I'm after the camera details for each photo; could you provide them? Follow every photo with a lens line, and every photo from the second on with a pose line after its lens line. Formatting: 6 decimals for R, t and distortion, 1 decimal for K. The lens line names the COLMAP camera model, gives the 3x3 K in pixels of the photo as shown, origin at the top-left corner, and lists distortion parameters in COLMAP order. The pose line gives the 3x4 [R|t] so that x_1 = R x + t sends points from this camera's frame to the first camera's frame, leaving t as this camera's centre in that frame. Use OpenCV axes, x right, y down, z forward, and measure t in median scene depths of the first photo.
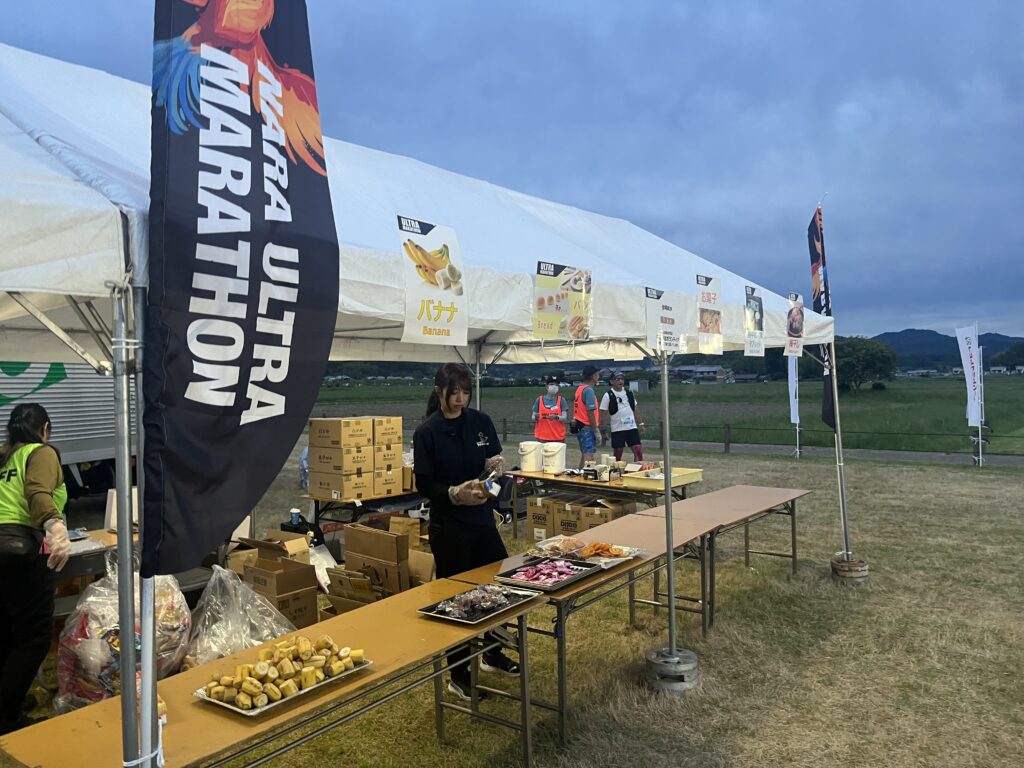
lens RADIAL K [[762.2, 0, 510.0], [0, 762.2, 372.4], [0, 0, 1]] dist [0.044560, -0.074624]
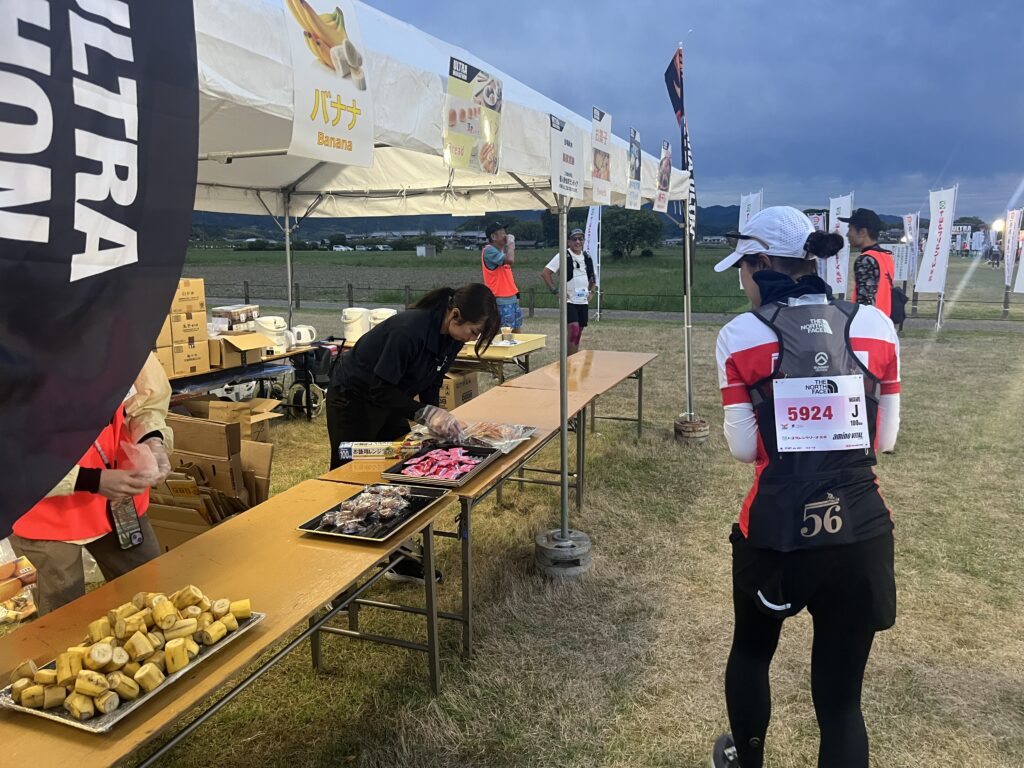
lens RADIAL K [[762.2, 0, 510.0], [0, 762.2, 372.4], [0, 0, 1]] dist [0.044560, -0.074624]
pose [[0.959954, -0.034705, 0.278001, -0.099305], [-0.014281, 0.984946, 0.172270, 0.019311], [-0.279795, -0.169341, 0.945007, 0.198190]]
